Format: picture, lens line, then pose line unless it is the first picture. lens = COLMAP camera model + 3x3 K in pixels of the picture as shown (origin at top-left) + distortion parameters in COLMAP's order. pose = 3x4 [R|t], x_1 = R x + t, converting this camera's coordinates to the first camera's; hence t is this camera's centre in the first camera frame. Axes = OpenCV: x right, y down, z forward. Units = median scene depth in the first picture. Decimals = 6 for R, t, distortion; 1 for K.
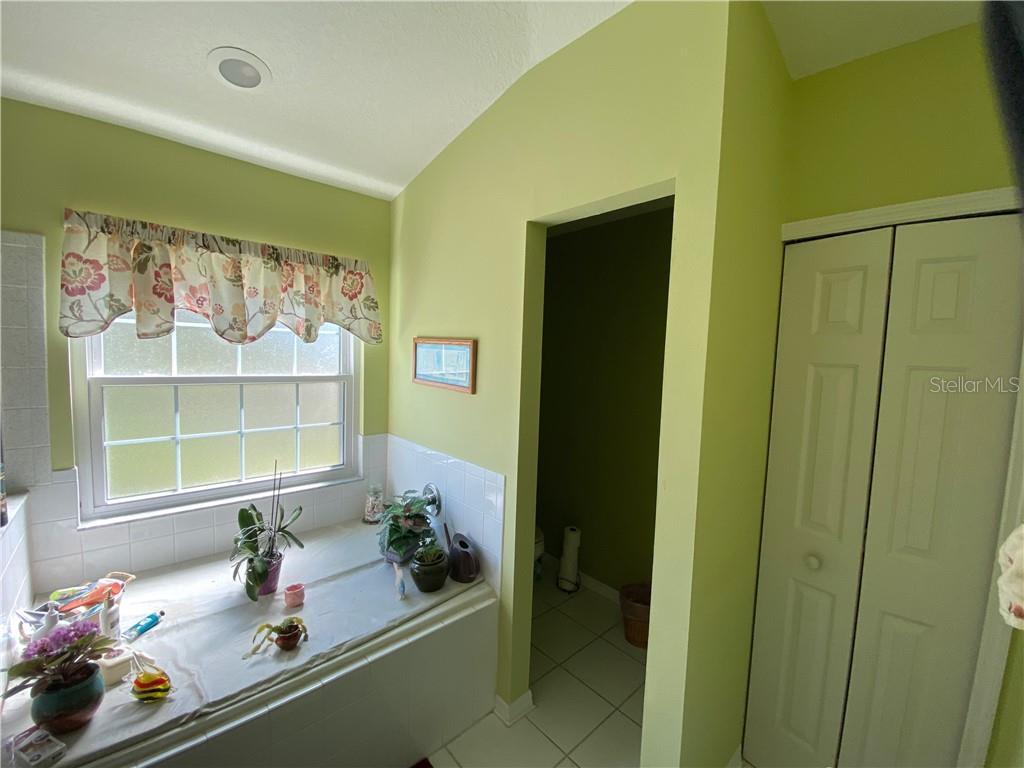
lens RADIAL K [[416.8, 0, 511.0], [0, 416.8, 385.1], [0, 0, 1]] dist [0.019751, -0.019204]
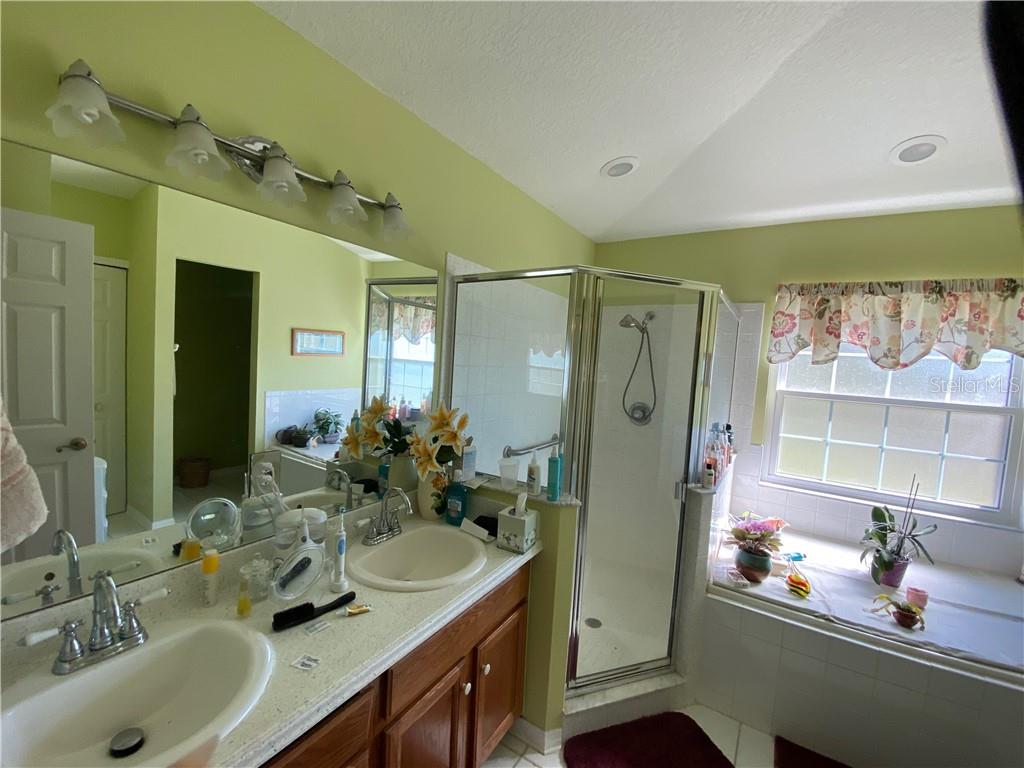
lens RADIAL K [[416.8, 0, 511.0], [0, 416.8, 385.1], [0, 0, 1]] dist [0.019751, -0.019204]
pose [[0.266121, 0.042062, -0.963022, 0.213284], [-0.122114, 0.992470, 0.009603, 0.068568], [0.956173, 0.115043, 0.269253, -0.354323]]
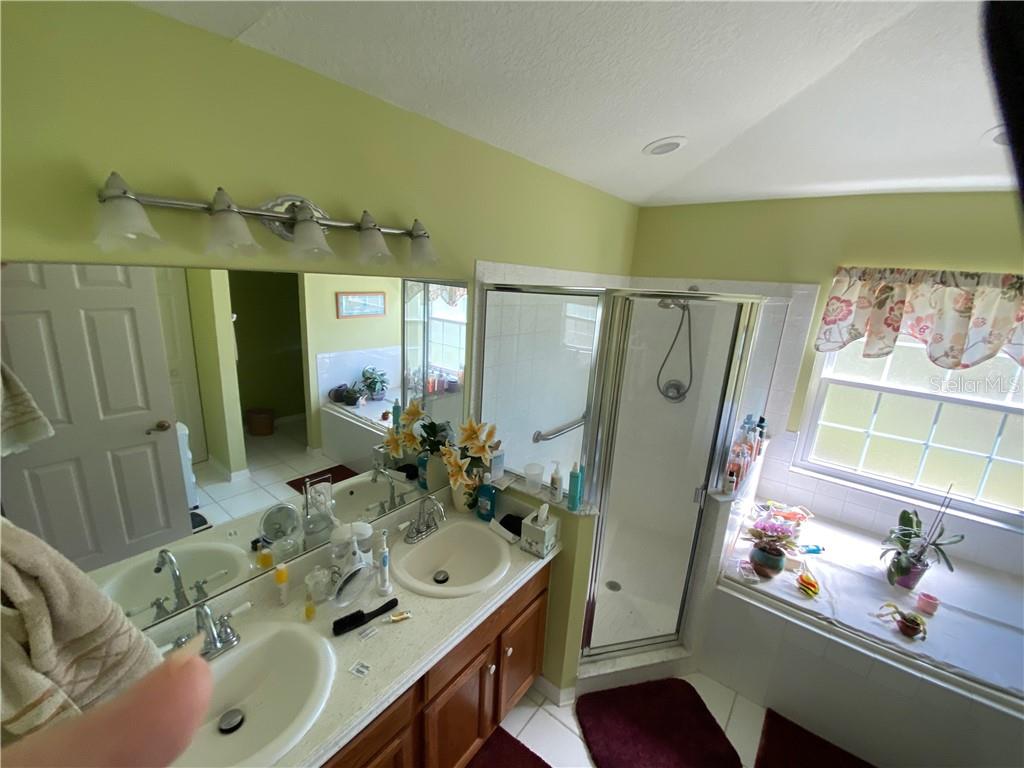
lens RADIAL K [[416.8, 0, 511.0], [0, 416.8, 385.1], [0, 0, 1]] dist [0.019751, -0.019204]
pose [[0.165408, 0.220053, -0.961362, 0.233231], [-0.124553, 0.971646, 0.200977, -0.148851], [0.978329, 0.086497, 0.188126, -0.348046]]
